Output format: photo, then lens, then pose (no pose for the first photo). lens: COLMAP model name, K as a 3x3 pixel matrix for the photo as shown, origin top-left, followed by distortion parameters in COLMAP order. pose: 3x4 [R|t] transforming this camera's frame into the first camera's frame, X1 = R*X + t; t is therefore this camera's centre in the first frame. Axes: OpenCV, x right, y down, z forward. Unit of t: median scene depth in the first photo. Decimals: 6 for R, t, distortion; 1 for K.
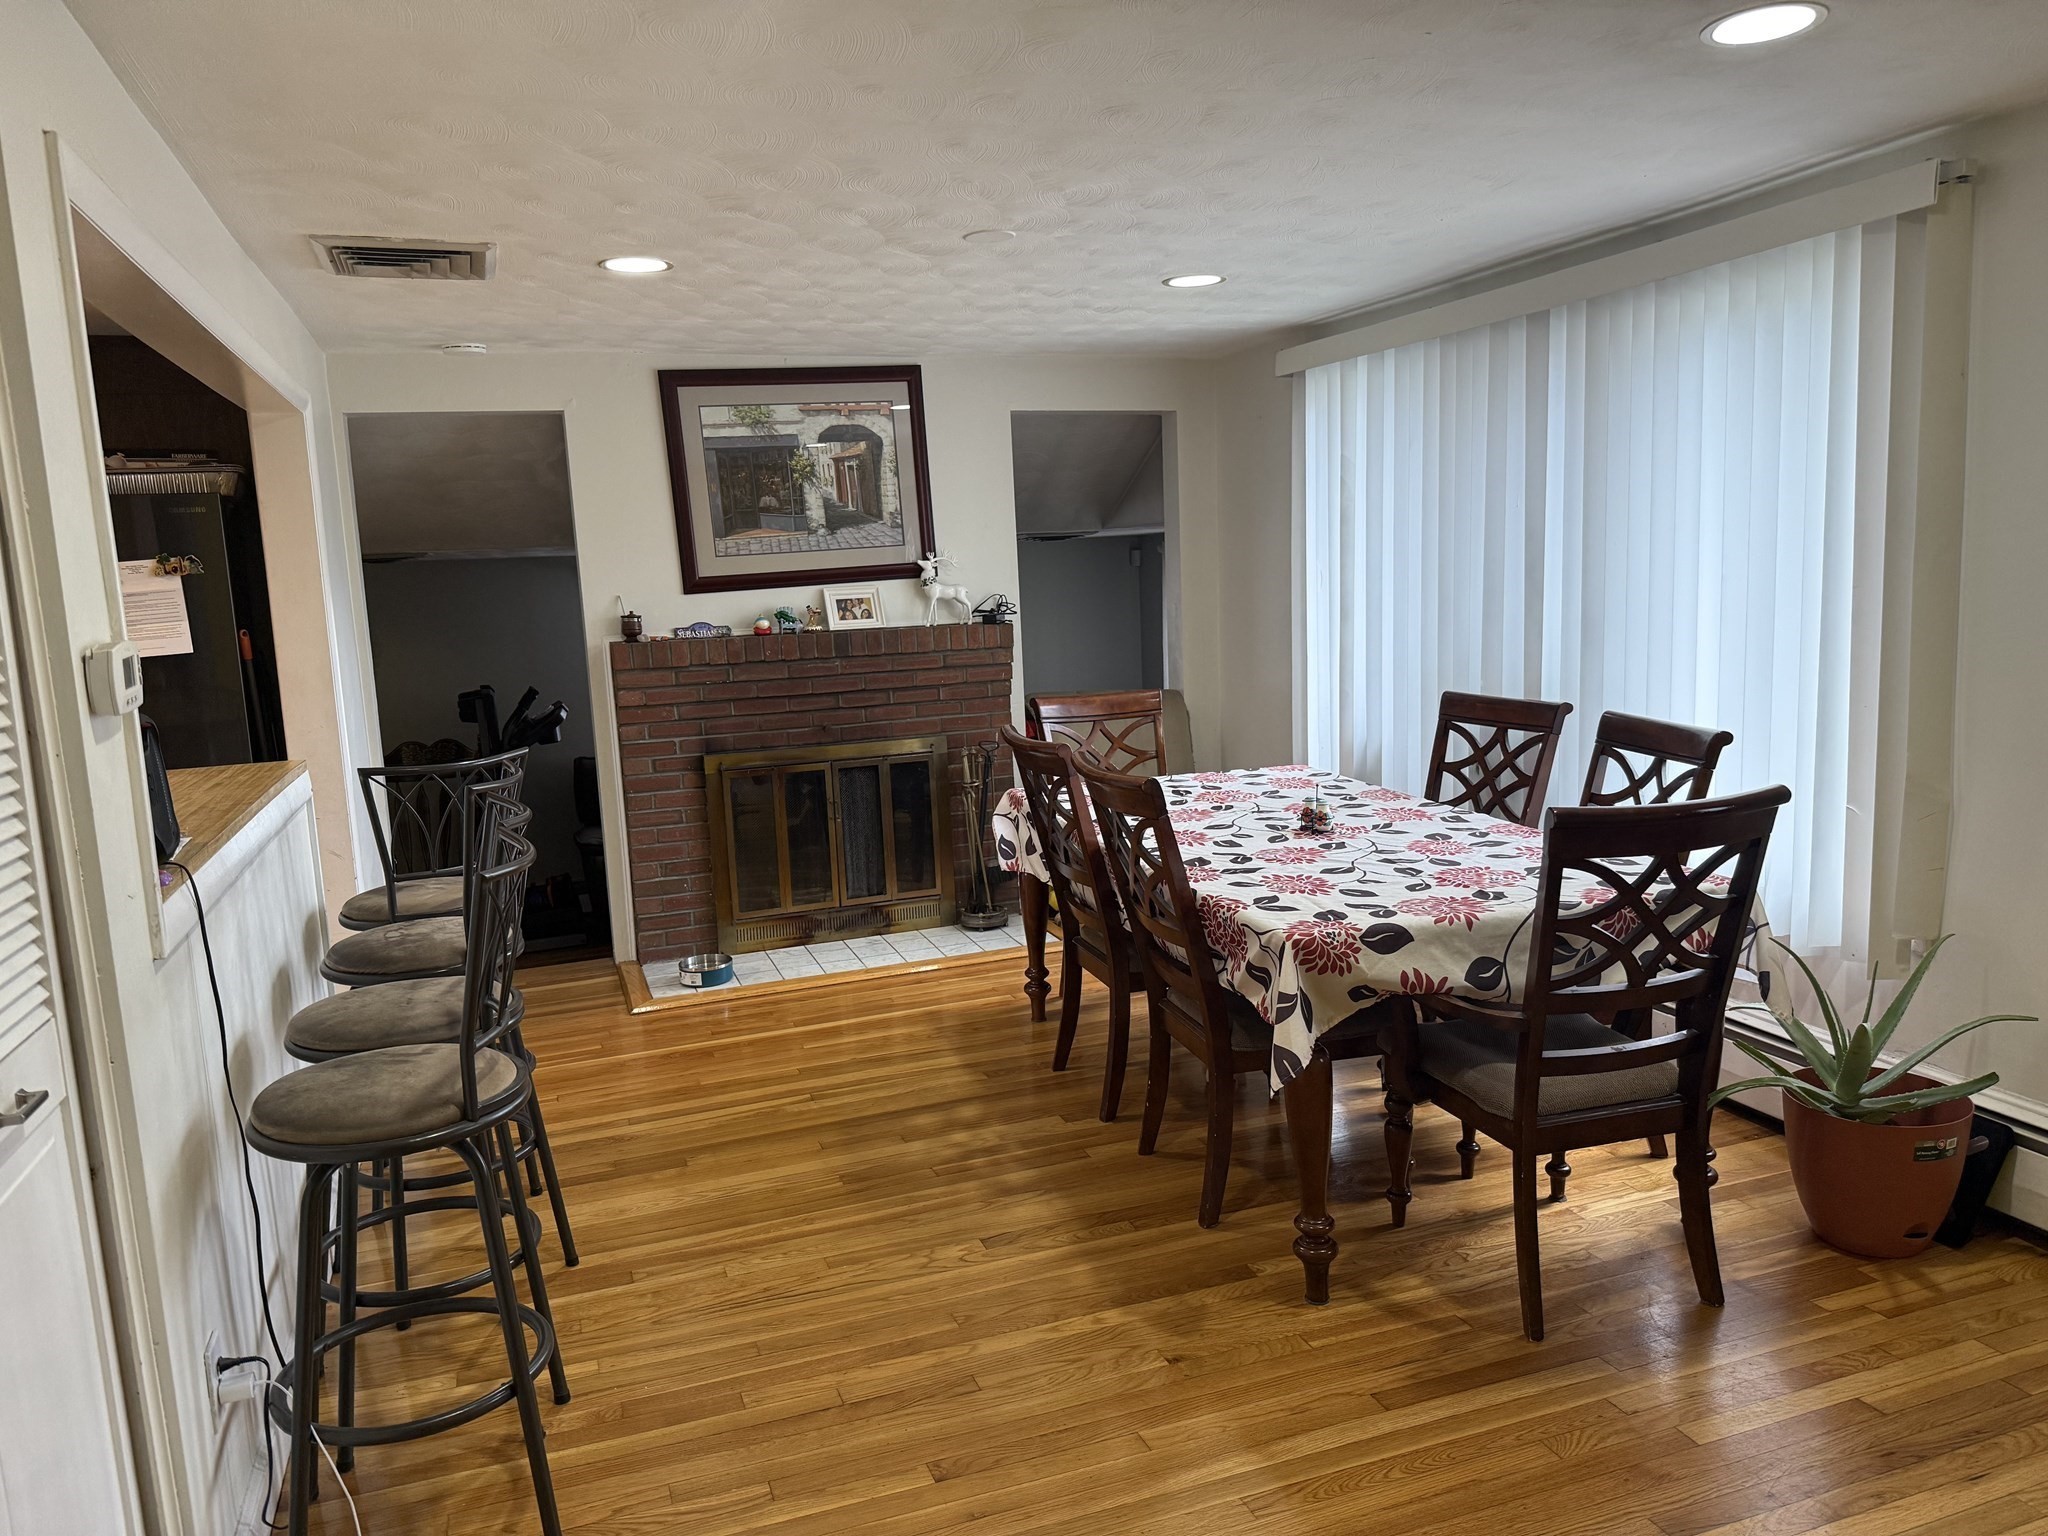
lens RADIAL K [[1450.5, 0, 1024.6], [0, 1450.5, 774.3], [0, 0, 1]] dist [0.003109, 0.000393]
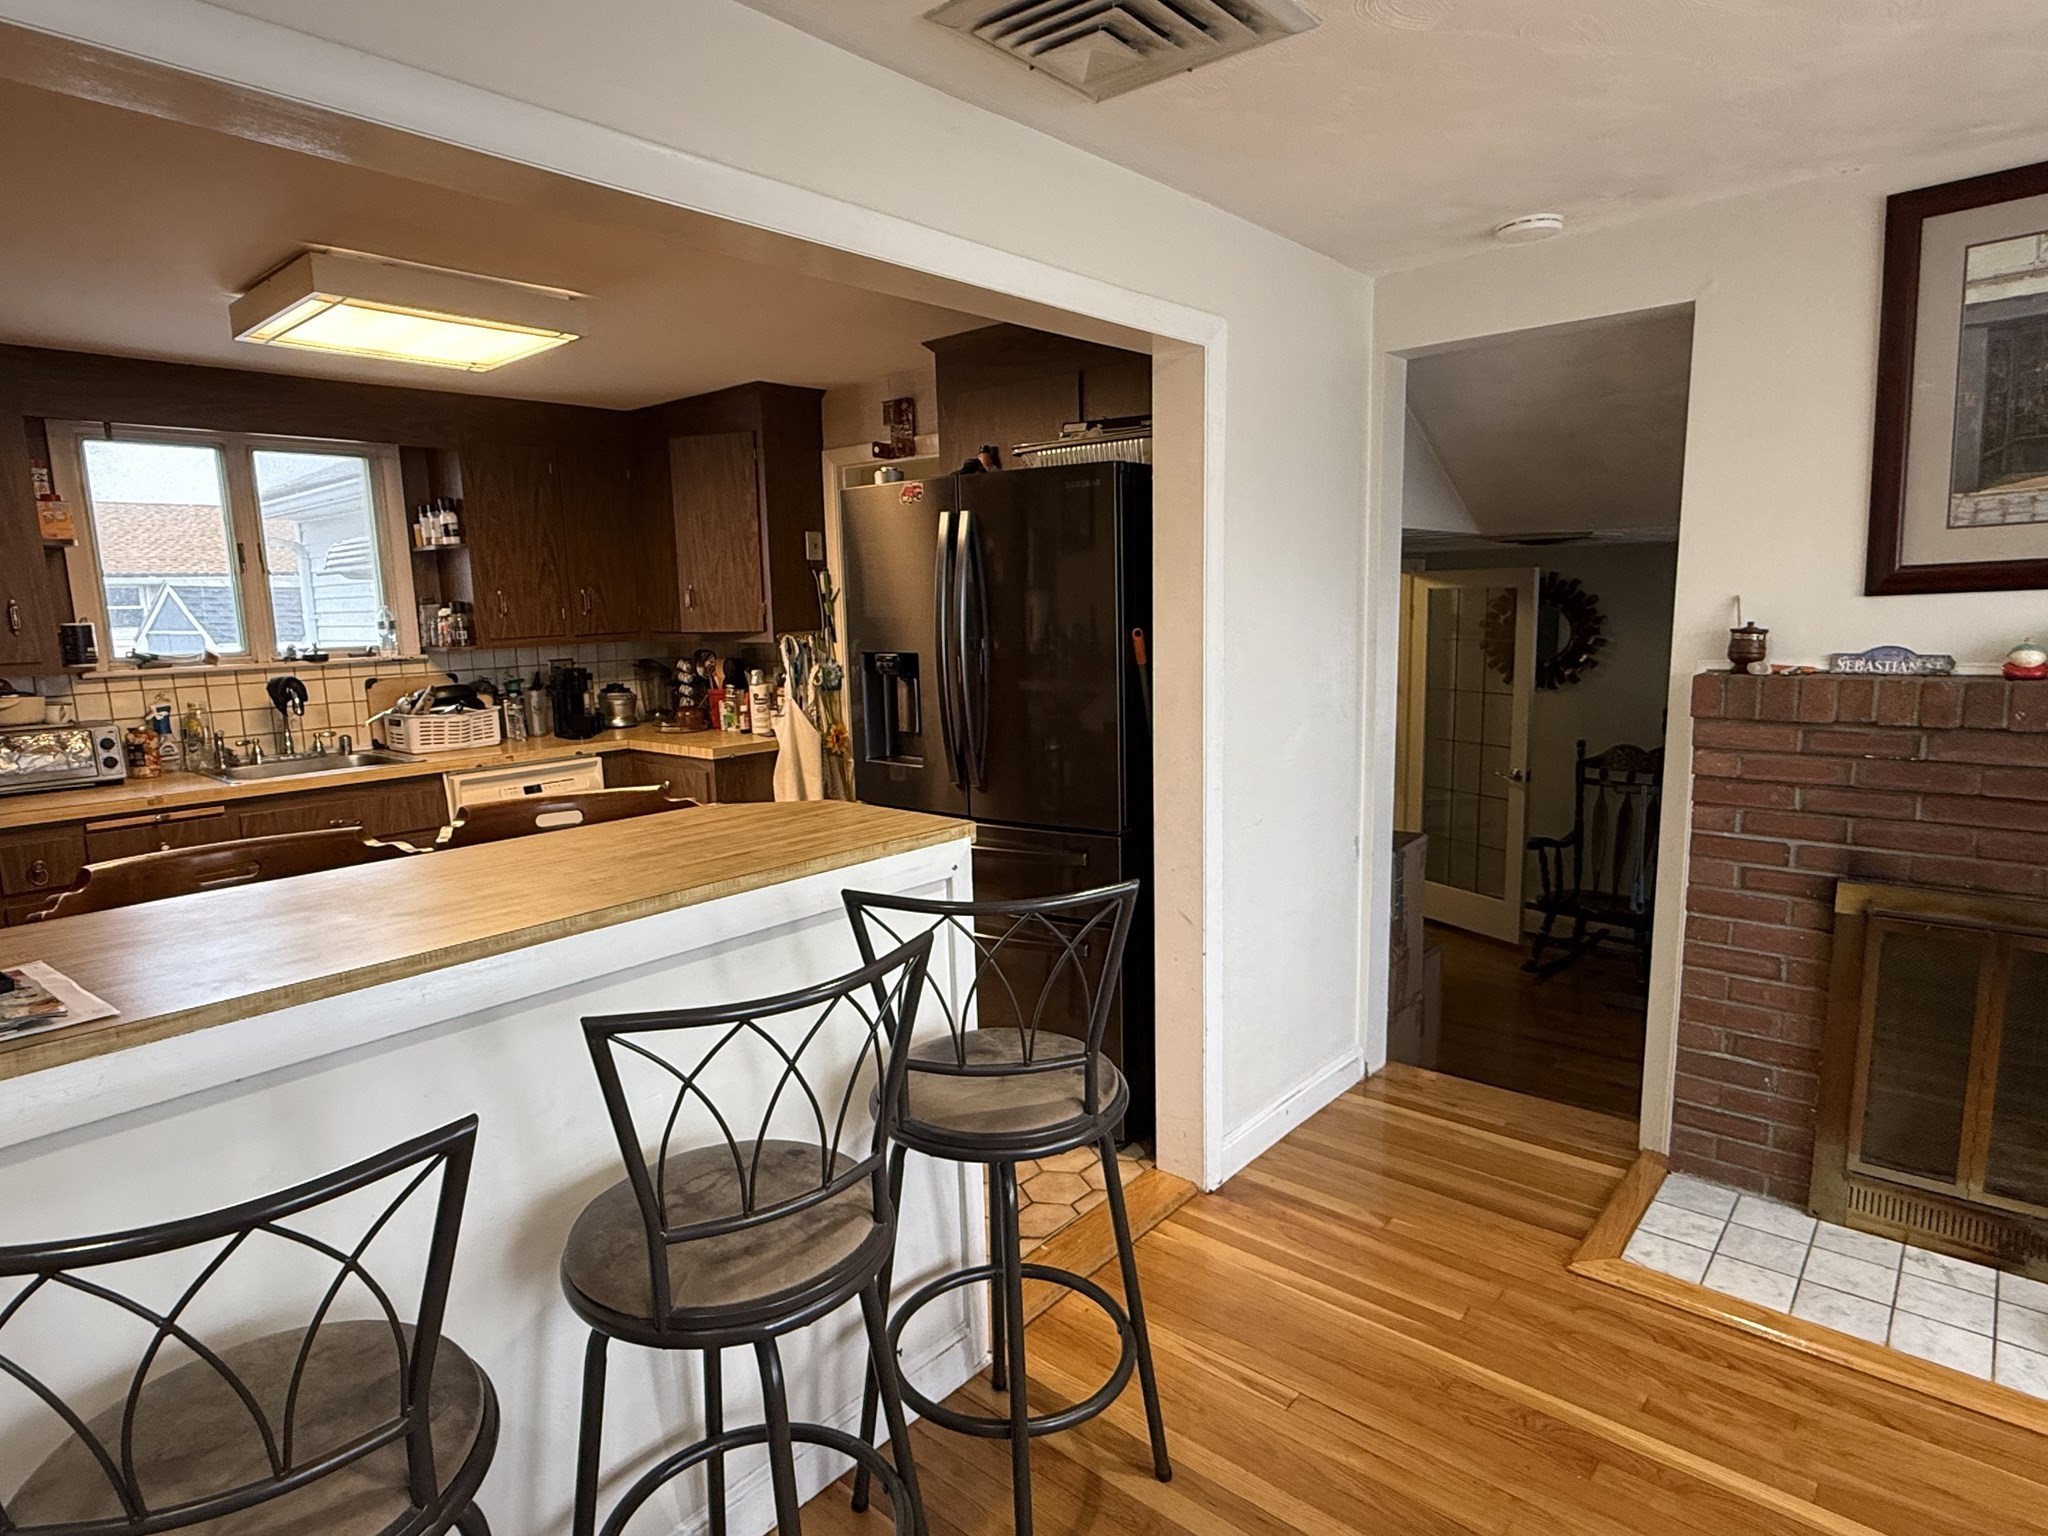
lens RADIAL K [[1118.1, 0, 1020.7], [0, 1118.1, 777.9], [0, 0, 1]] dist [-0.003161, -0.000314]
pose [[0.490254, 0.165678, -0.855688, -0.009213], [-0.117085, 0.985387, 0.123708, -0.069096], [0.863679, 0.039540, 0.502489, 0.495980]]
